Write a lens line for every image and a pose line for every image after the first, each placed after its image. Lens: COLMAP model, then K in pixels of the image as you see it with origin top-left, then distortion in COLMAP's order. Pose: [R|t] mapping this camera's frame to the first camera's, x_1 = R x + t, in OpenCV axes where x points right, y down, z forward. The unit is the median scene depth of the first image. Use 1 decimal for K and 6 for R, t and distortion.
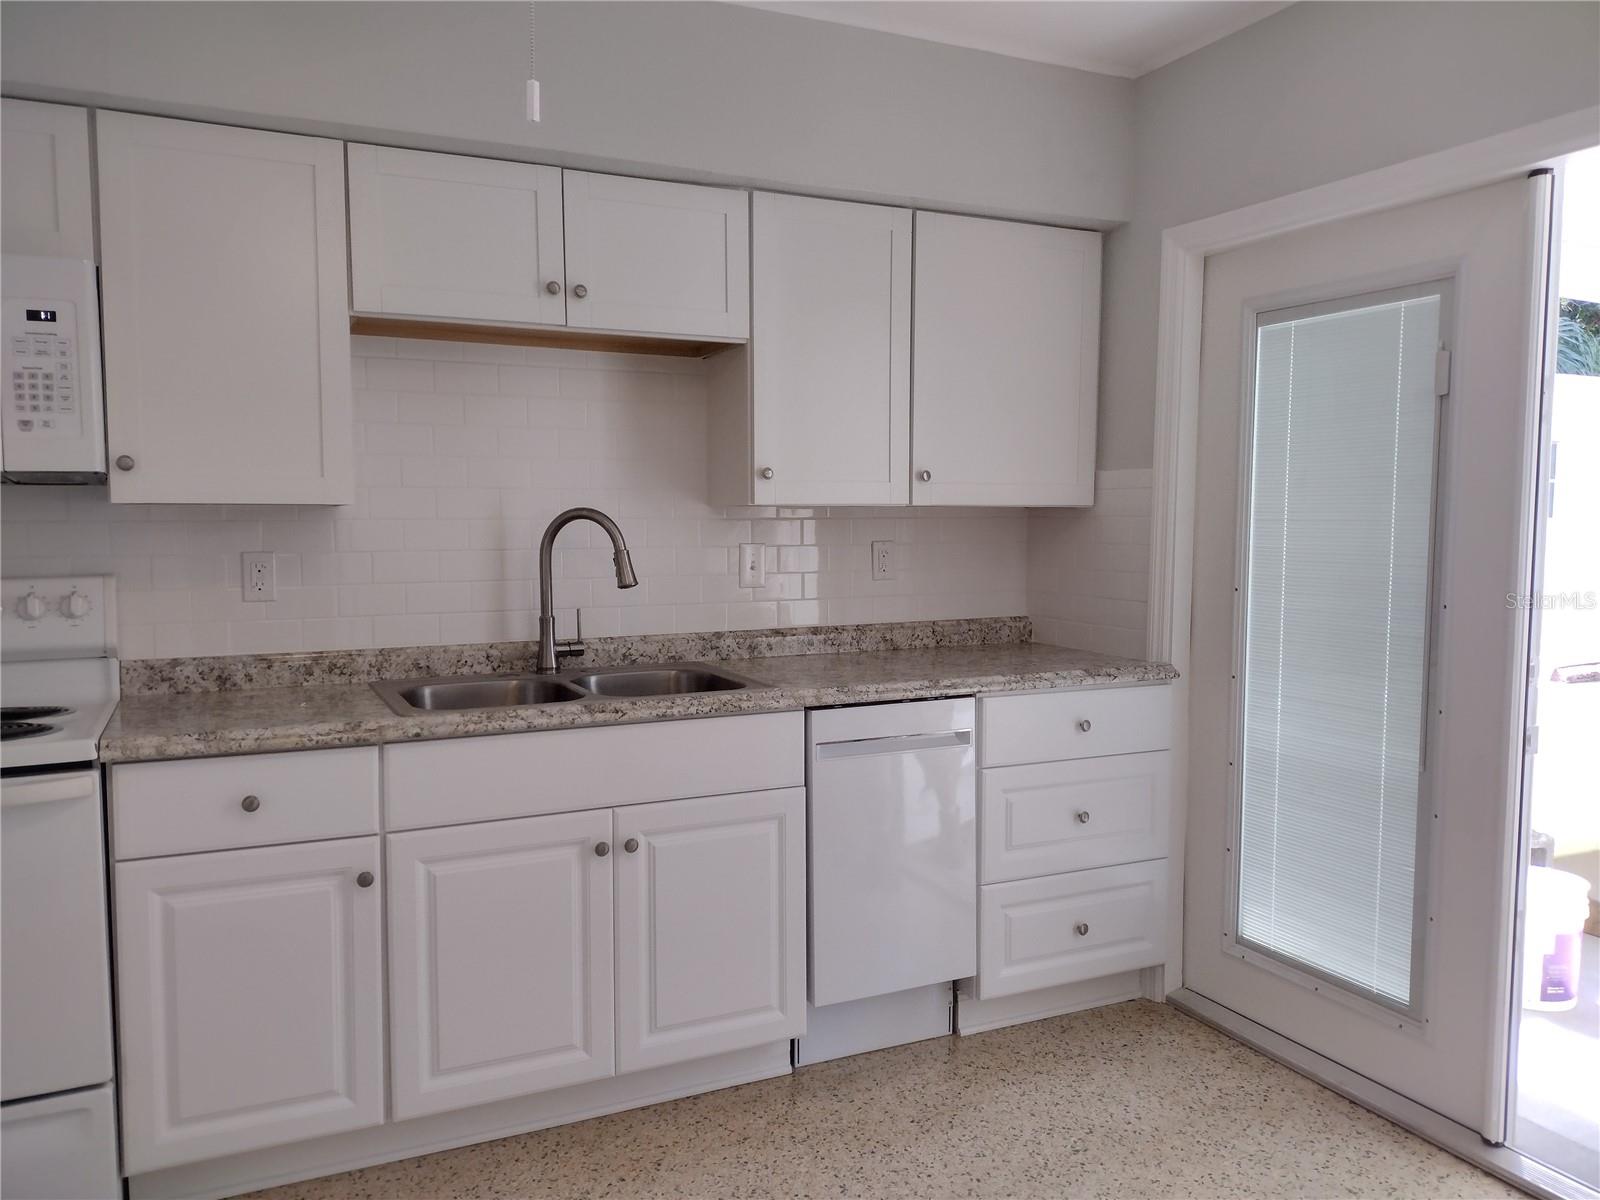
lens RADIAL K [[1213.8, 0, 801.3], [0, 1213.8, 593.1], [0, 0, 1]] dist [0.057510, -0.066768]
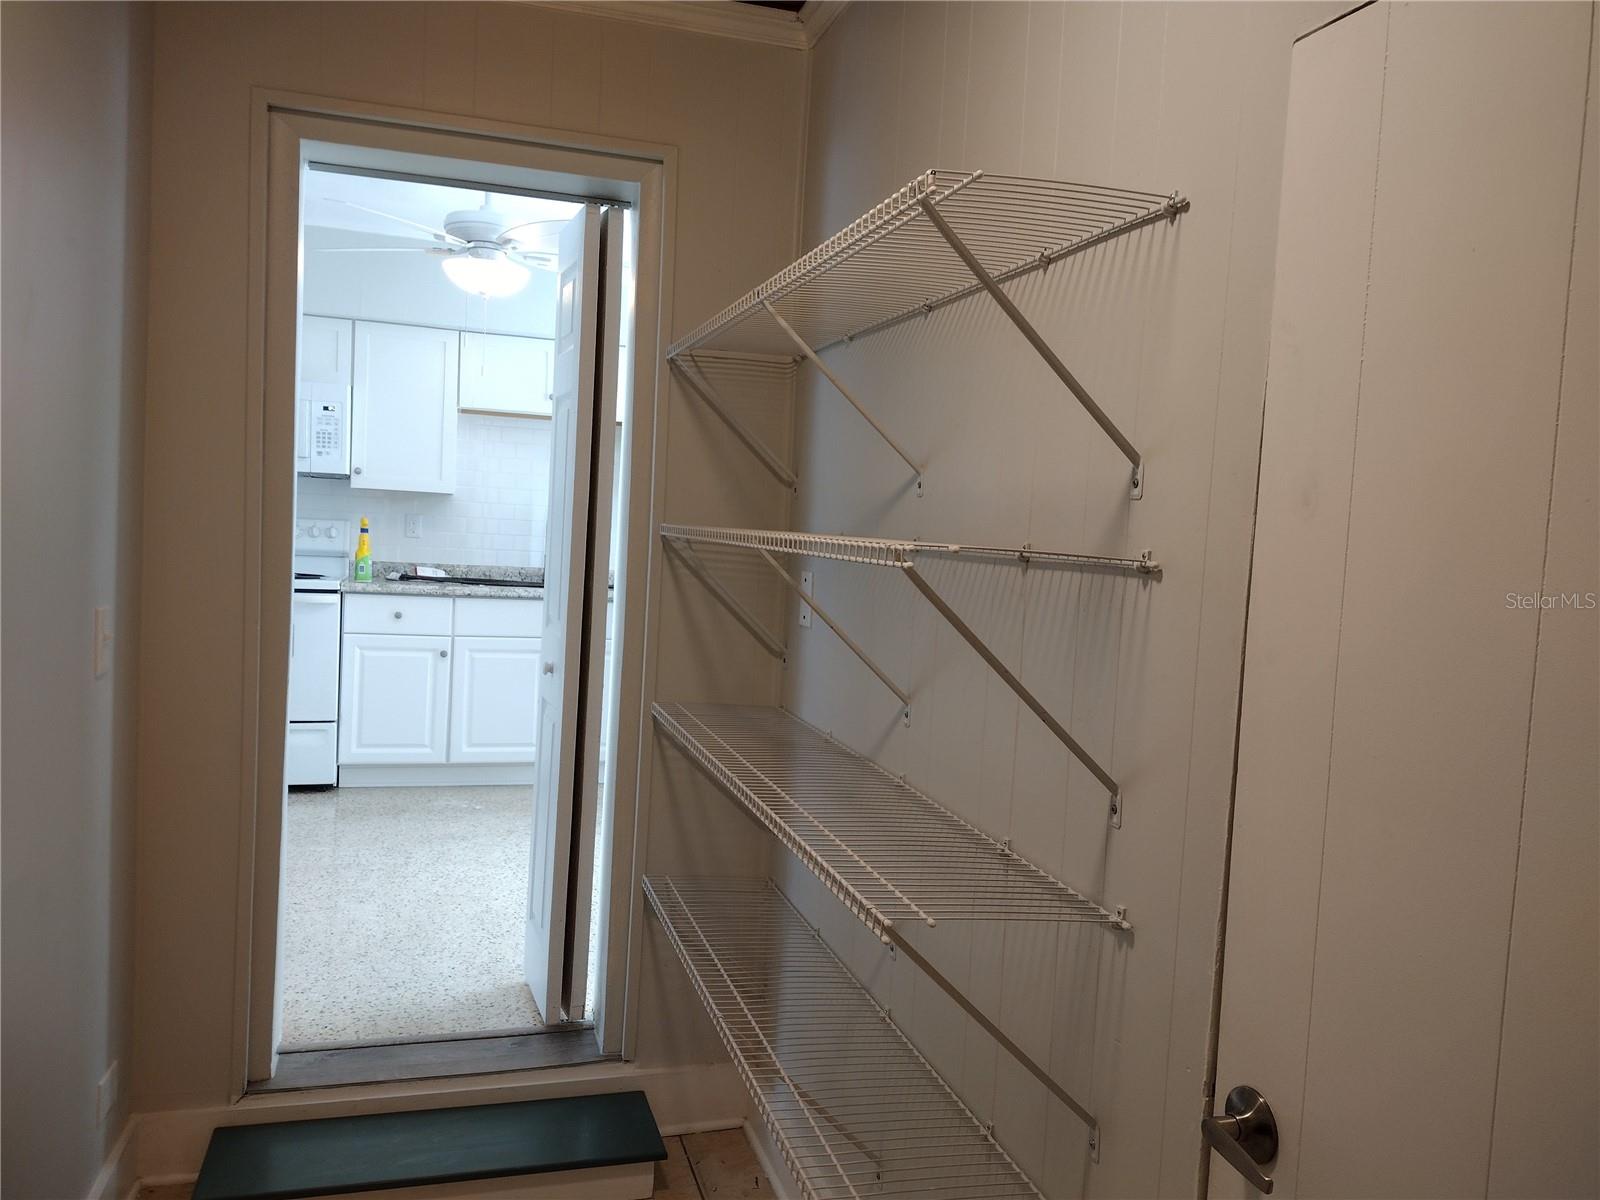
lens RADIAL K [[1180.3, 0, 808.9], [0, 1180.3, 593.2], [0, 0, 1]] dist [0.055550, -0.000369]
pose [[0.989408, 0.061806, -0.131343, 0.560322], [-0.063280, 0.997971, -0.007071, 0.080801], [0.130639, 0.015307, 0.991312, -1.036965]]
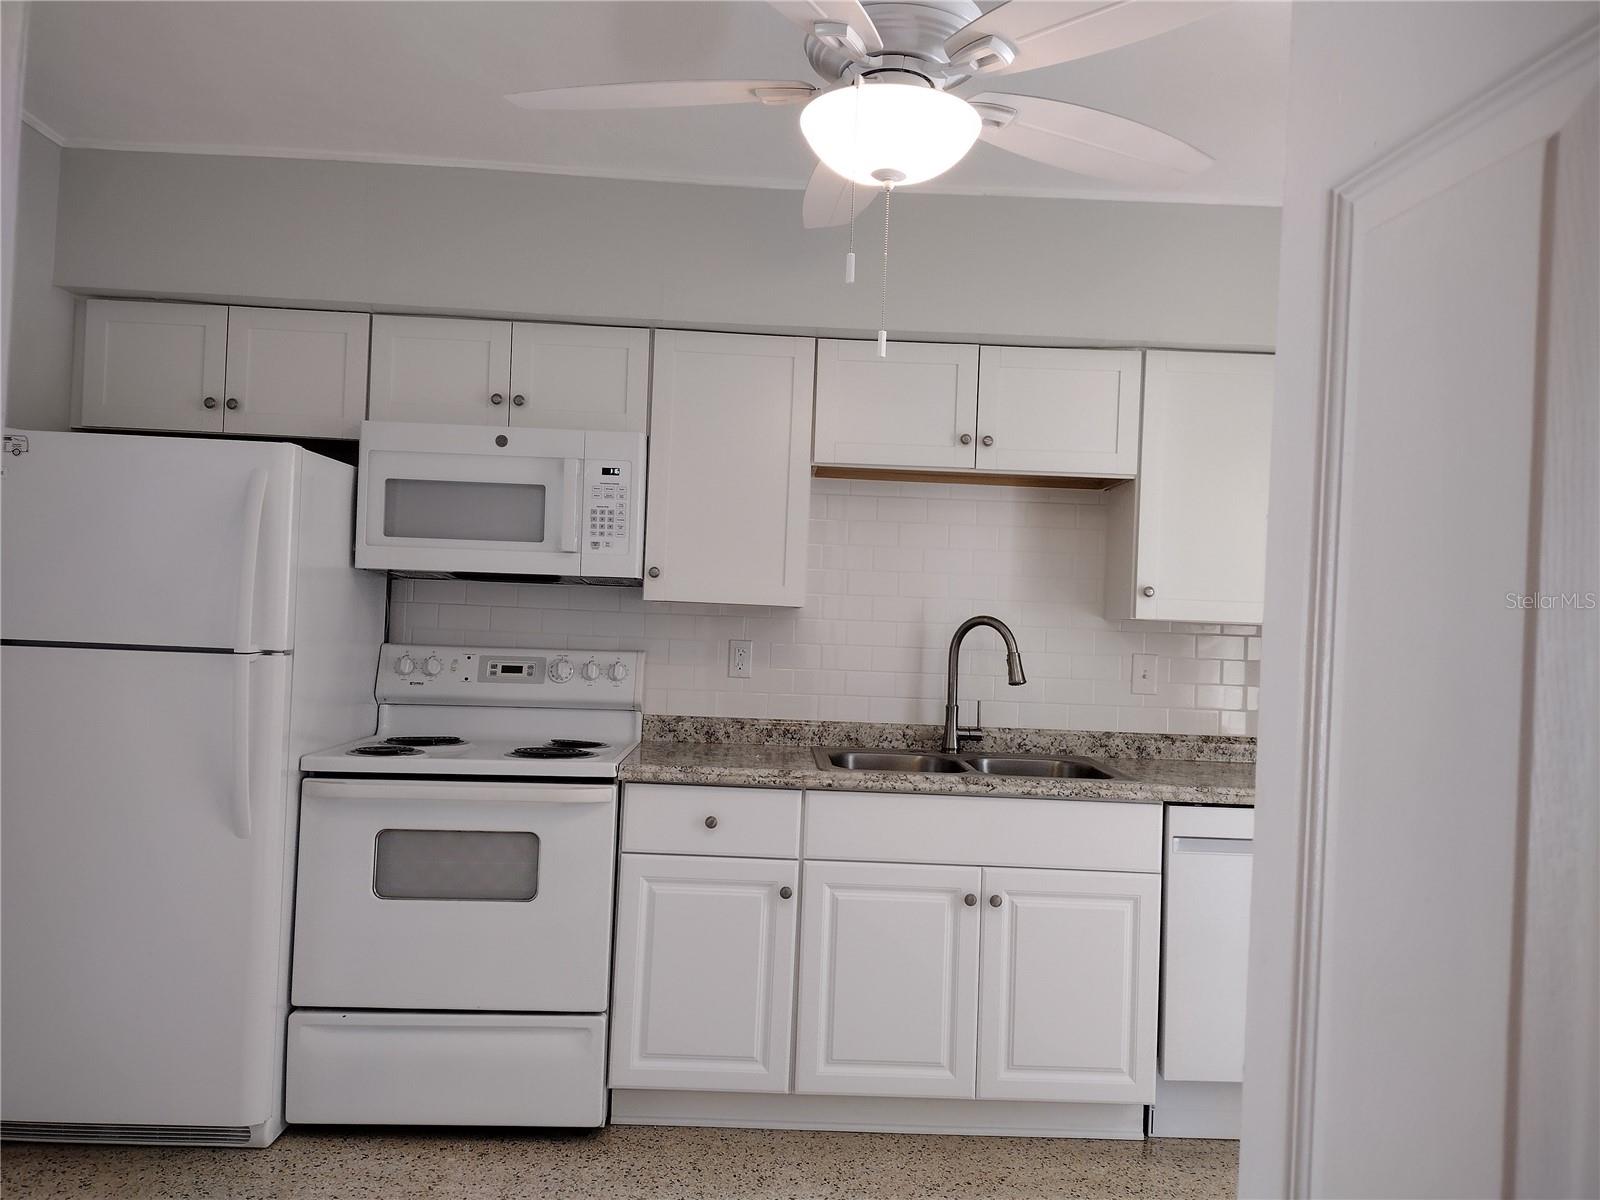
lens RADIAL K [[1213.8, 0, 809.2], [0, 1213.8, 576.8], [0, 0, 1]] dist [0.057510, -0.066768]
pose [[0.917830, 0.026822, -0.396067, 0.155610], [-0.067317, 0.993781, -0.088699, 0.010795], [0.391225, 0.108073, 0.913927, -0.193620]]
